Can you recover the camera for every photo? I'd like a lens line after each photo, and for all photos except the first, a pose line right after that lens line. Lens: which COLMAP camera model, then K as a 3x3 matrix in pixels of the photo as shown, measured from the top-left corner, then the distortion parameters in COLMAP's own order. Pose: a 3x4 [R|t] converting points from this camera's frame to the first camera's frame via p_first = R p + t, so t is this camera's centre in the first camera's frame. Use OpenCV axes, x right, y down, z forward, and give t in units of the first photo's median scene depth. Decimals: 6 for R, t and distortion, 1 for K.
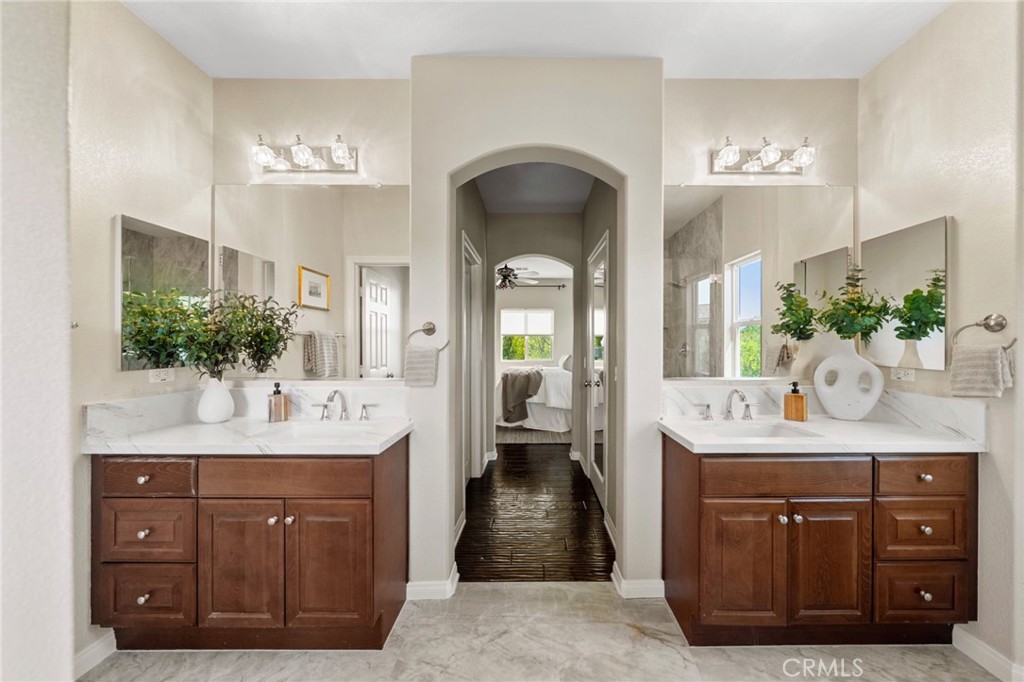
lens RADIAL K [[359.7, 0, 511.5], [0, 359.7, 345.1], [0, 0, 1]] dist [-0.003239, -0.000177]
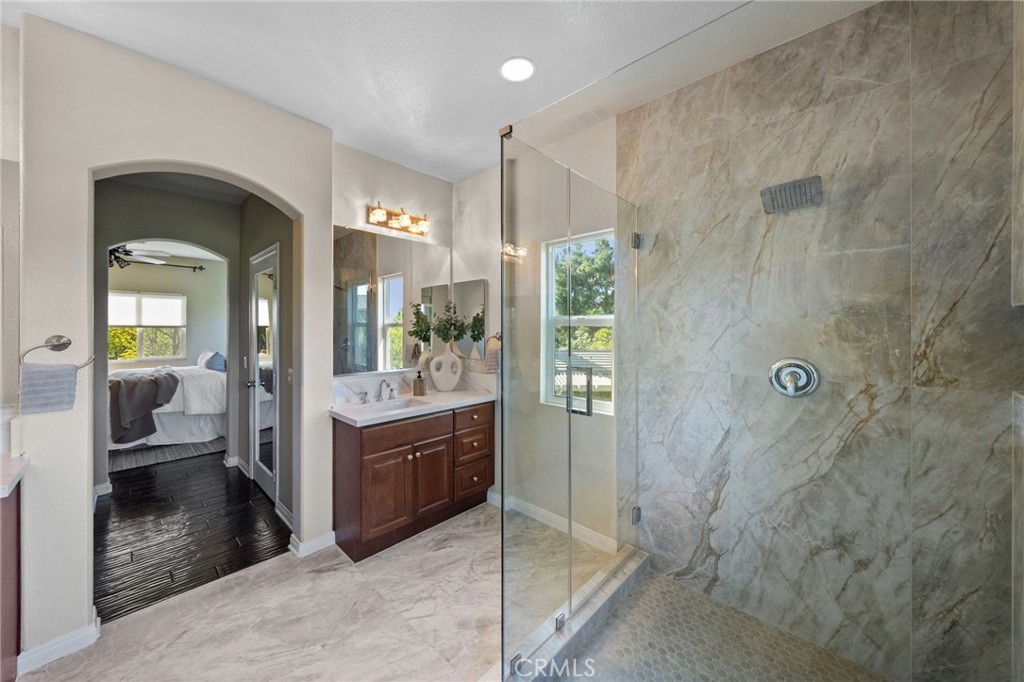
lens RADIAL K [[359.7, 0, 511.5], [0, 359.7, 345.1], [0, 0, 1]] dist [-0.003239, -0.000177]
pose [[0.632134, -0.017474, 0.774662, -0.161447], [-0.009237, 0.999505, 0.030083, -0.059842], [-0.774804, -0.026172, 0.631659, -0.290812]]
